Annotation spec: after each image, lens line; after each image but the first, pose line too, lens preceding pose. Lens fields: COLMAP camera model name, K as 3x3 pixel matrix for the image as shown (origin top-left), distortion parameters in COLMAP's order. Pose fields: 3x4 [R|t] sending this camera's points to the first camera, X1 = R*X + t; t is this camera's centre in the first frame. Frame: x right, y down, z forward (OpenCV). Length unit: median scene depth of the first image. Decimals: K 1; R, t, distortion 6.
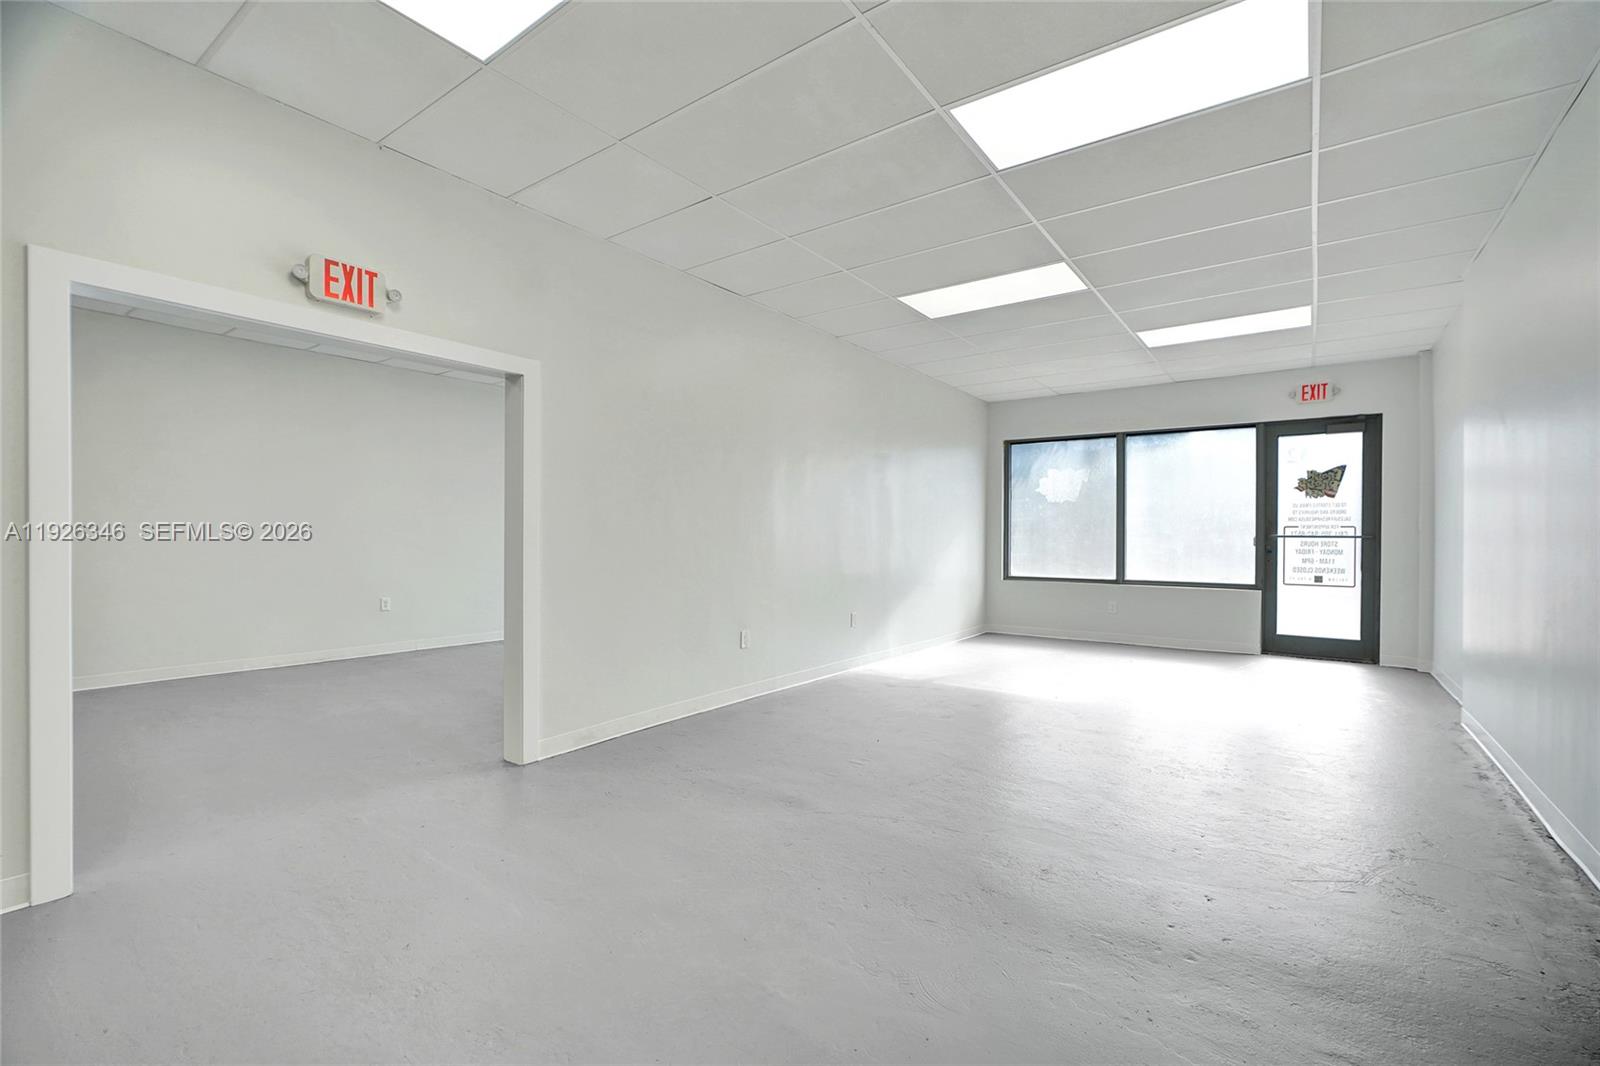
lens RADIAL K [[703.7, 0, 801.1], [0, 703.7, 539.2], [0, 0, 1]] dist [0.001357, 0.000629]
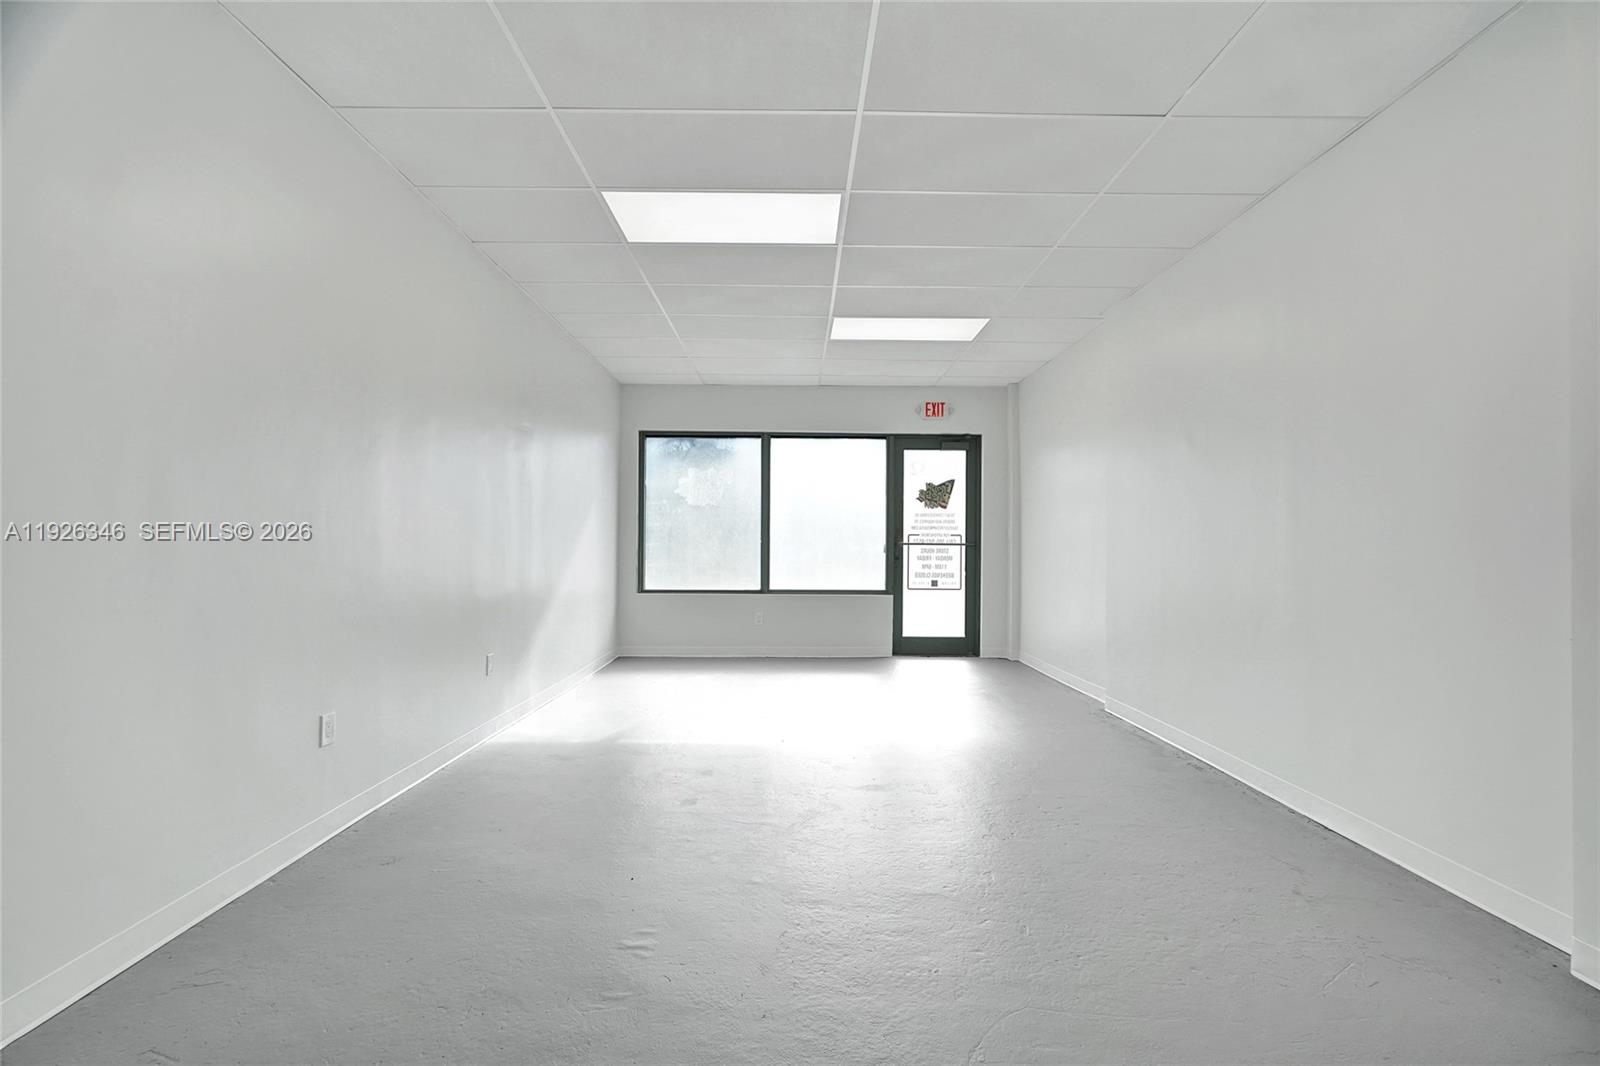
lens RADIAL K [[708.7, 0, 790.7], [0, 708.7, 540.3], [0, 0, 1]] dist [-0.011485, 0.000011]
pose [[0.808681, 0.004377, 0.588232, -0.083016], [0.001318, 0.999956, -0.009252, 0.000303], [-0.588246, 0.008257, 0.808640, 0.248345]]
